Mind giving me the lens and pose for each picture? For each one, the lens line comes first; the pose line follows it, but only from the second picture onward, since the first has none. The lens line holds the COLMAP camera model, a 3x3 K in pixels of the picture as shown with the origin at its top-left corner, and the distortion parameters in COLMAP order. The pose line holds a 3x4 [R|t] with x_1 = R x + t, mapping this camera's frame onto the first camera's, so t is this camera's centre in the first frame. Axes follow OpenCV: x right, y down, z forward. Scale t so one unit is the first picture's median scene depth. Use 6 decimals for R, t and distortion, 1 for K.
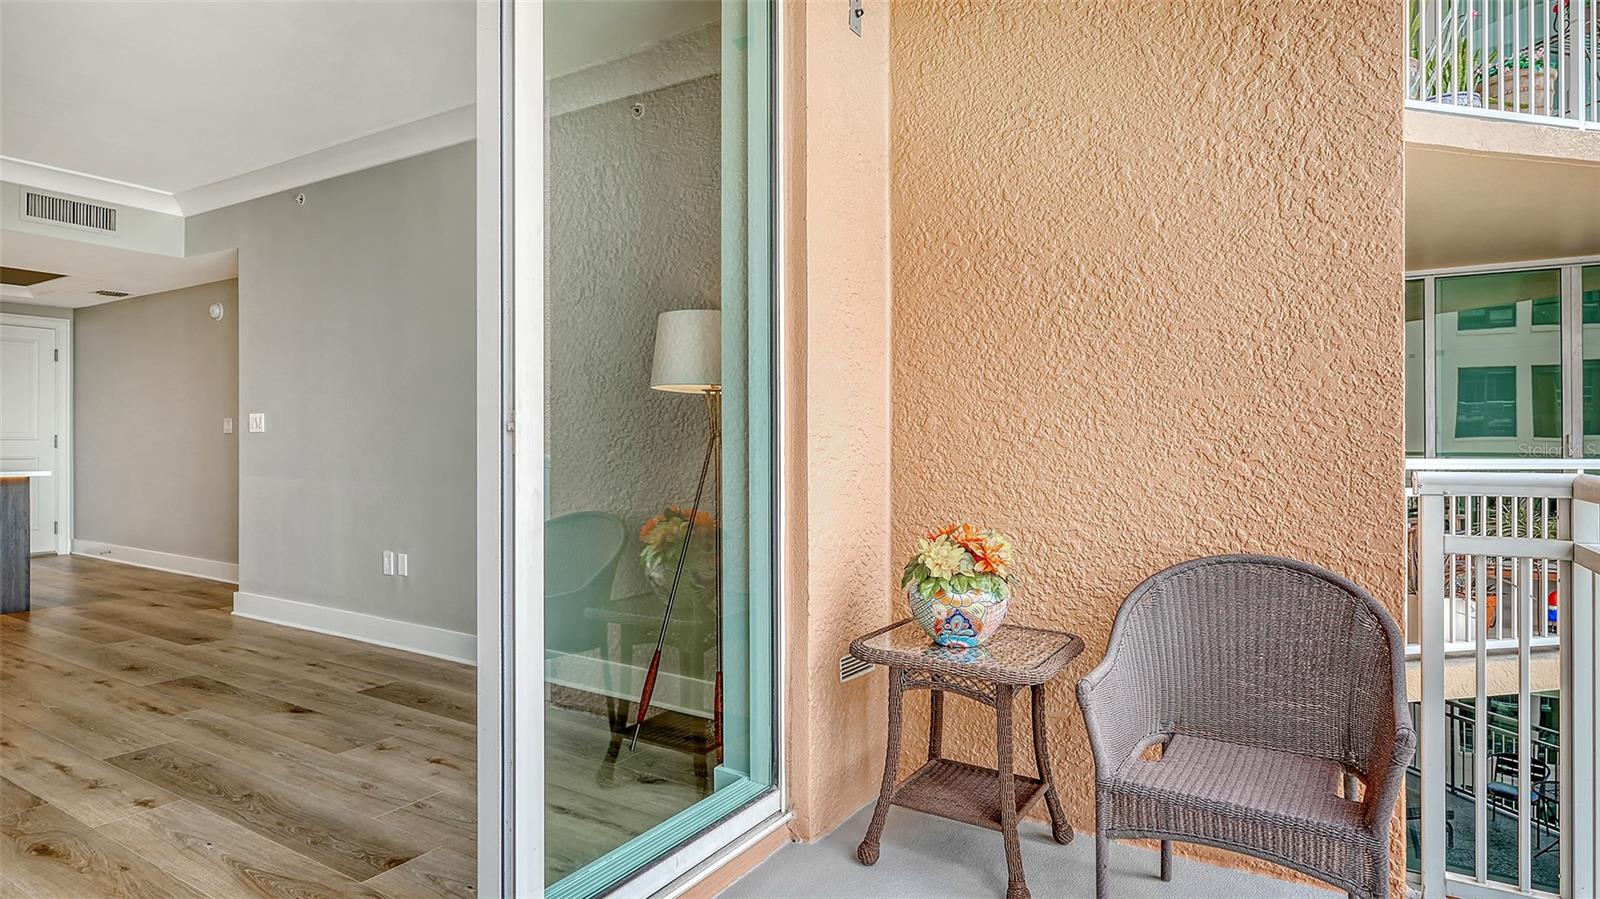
lens RADIAL K [[864.8, 0, 797.2], [0, 864.8, 441.1], [0, 0, 1]] dist [-0.002225, -0.000524]
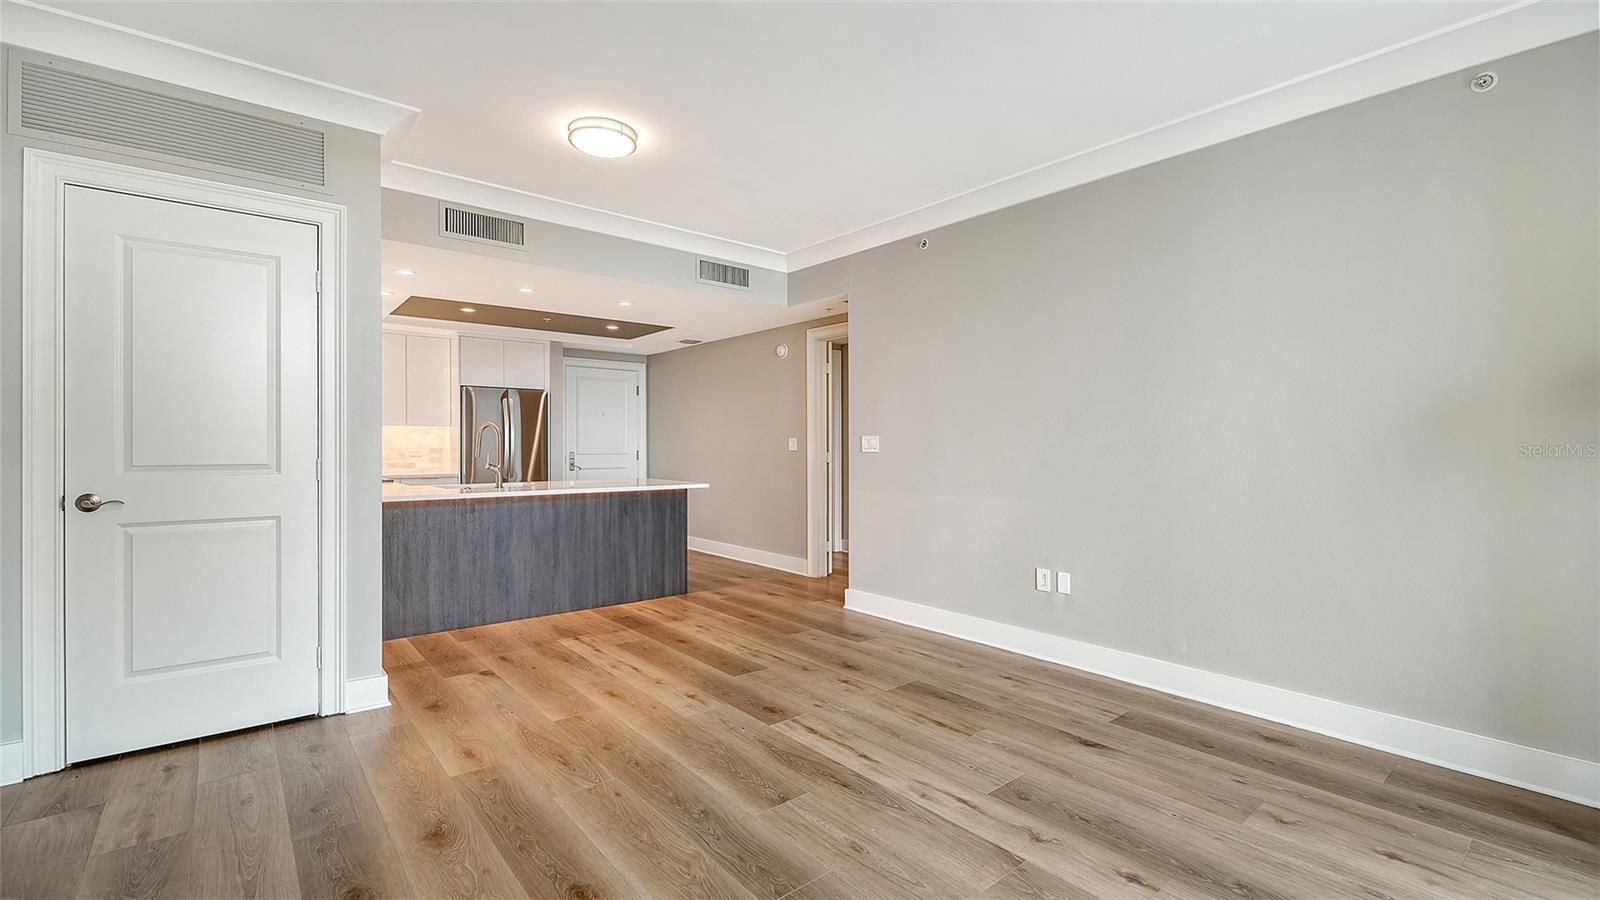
lens RADIAL K [[691.6, 0, 795.7], [0, 691.6, 443.6], [0, 0, 1]] dist [-0.002513, -0.000688]
pose [[0.946556, -0.002686, -0.322530, -0.584567], [0.001317, 0.999989, -0.004462, -0.024375], [0.322538, 0.003799, 0.946549, 0.134006]]
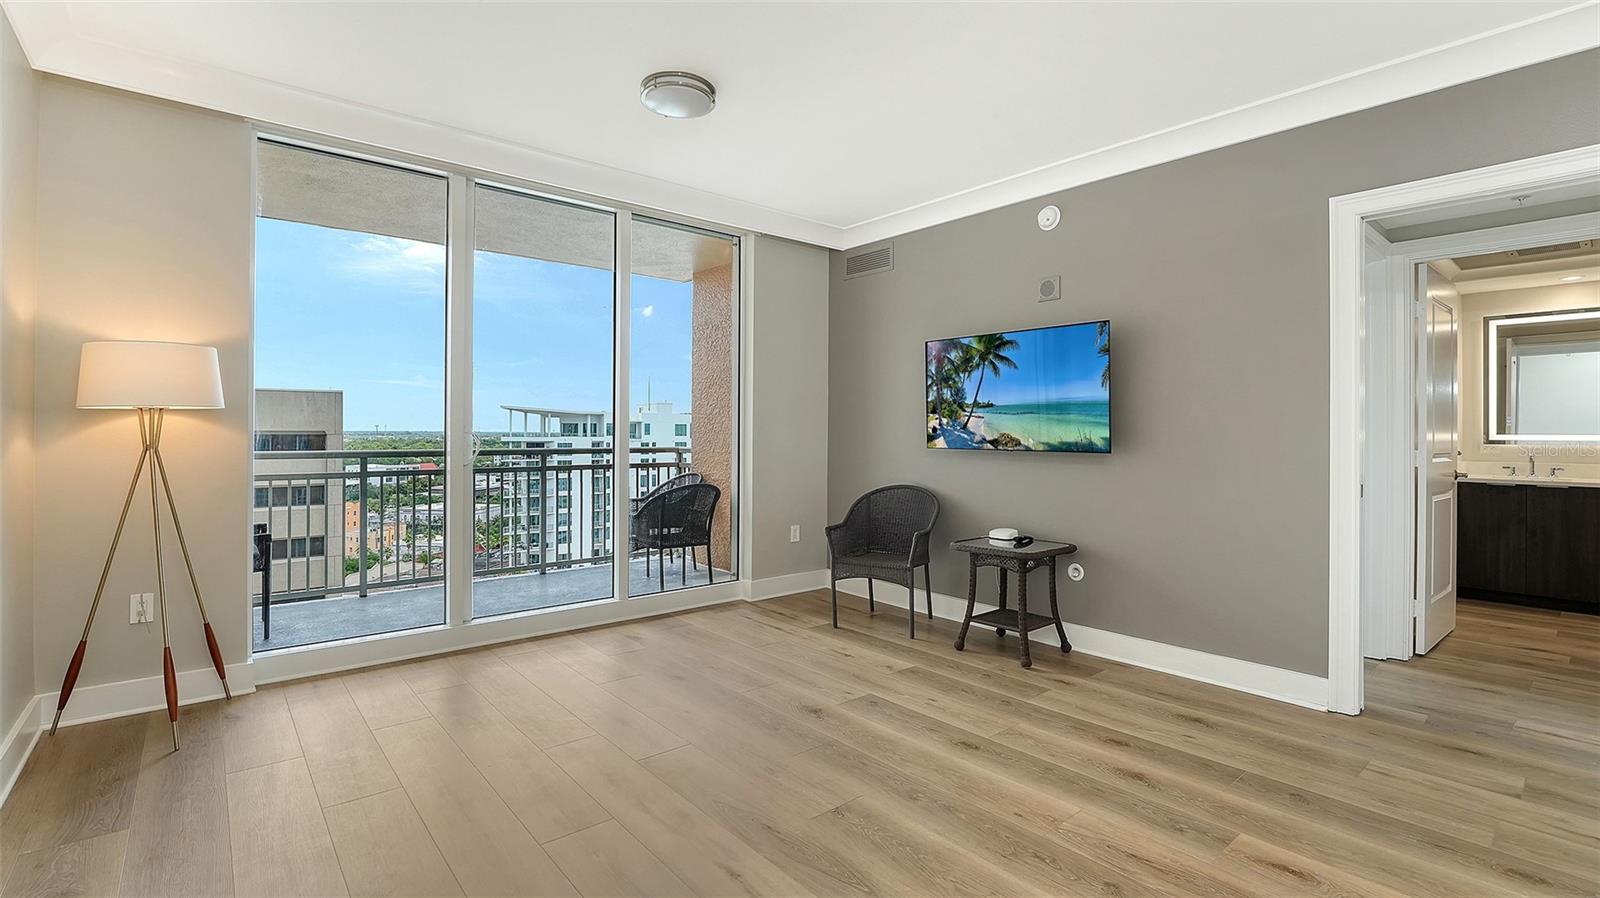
lens RADIAL K [[710.3, 0, 804.3], [0, 710.3, 435.4], [0, 0, 1]] dist [-0.014650, -0.000452]
pose [[-0.953656, -0.013610, 0.300590, -0.935172], [-0.012090, 0.999903, 0.006918, -0.029313], [-0.300655, 0.002964, -0.953728, 1.270417]]
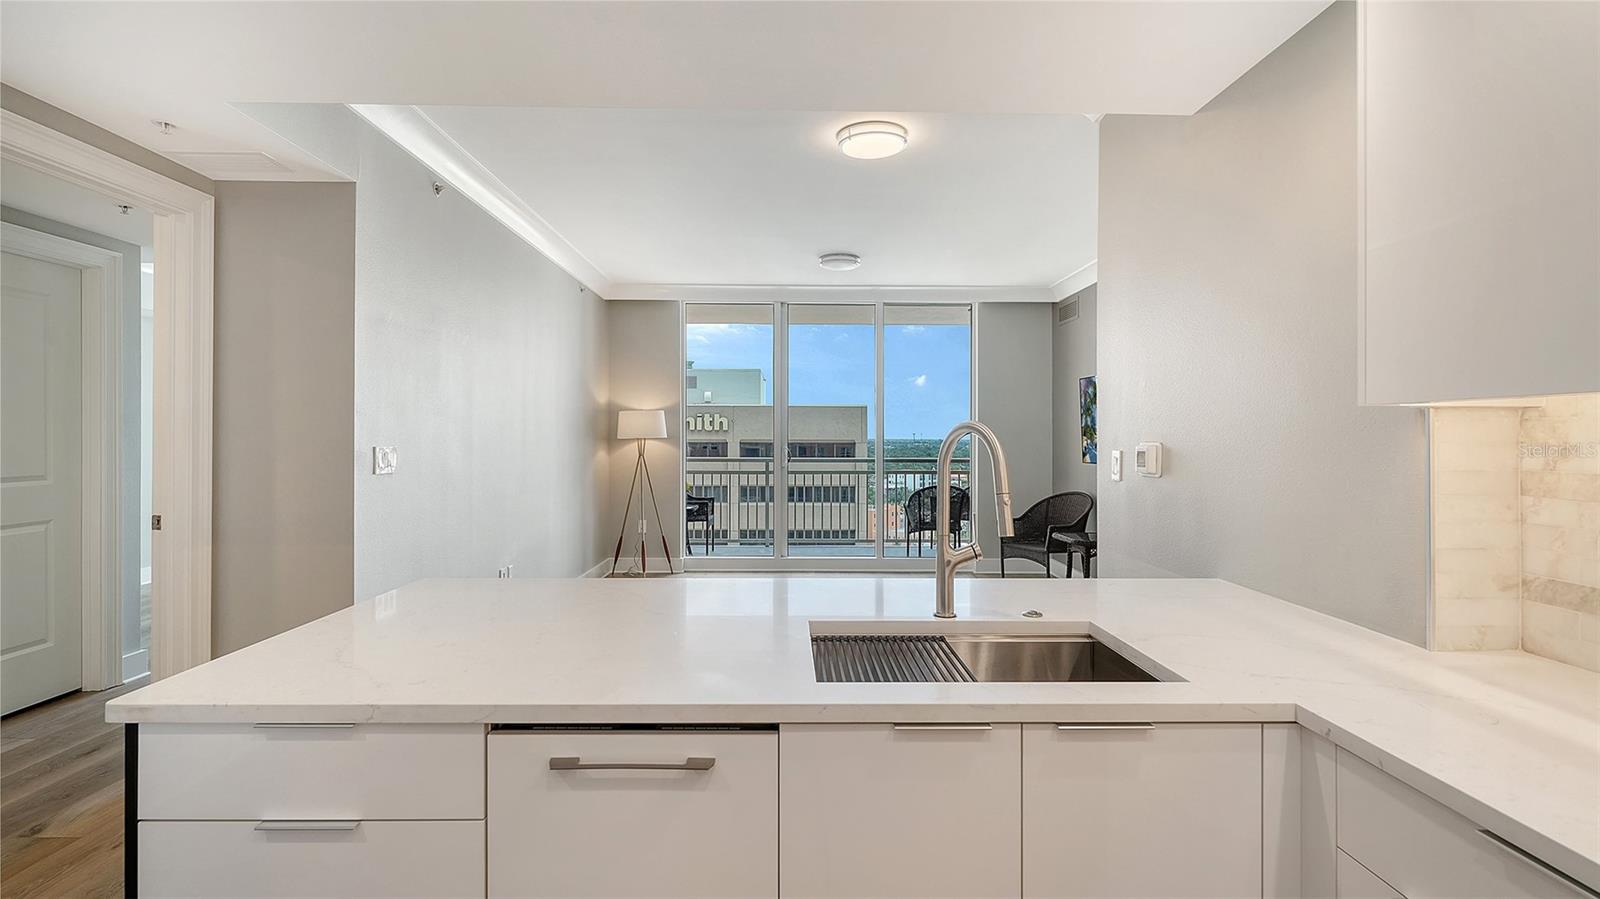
lens RADIAL K [[759.9, 0, 800.0], [0, 759.9, 449.5], [0, 0, 1]] dist [-0.000058, -0.000282]
pose [[-0.547658, -0.023401, 0.836375, -1.815767], [-0.009648, 0.999719, 0.021654, -0.060804], [-0.836647, 0.003789, -0.547729, 1.464441]]
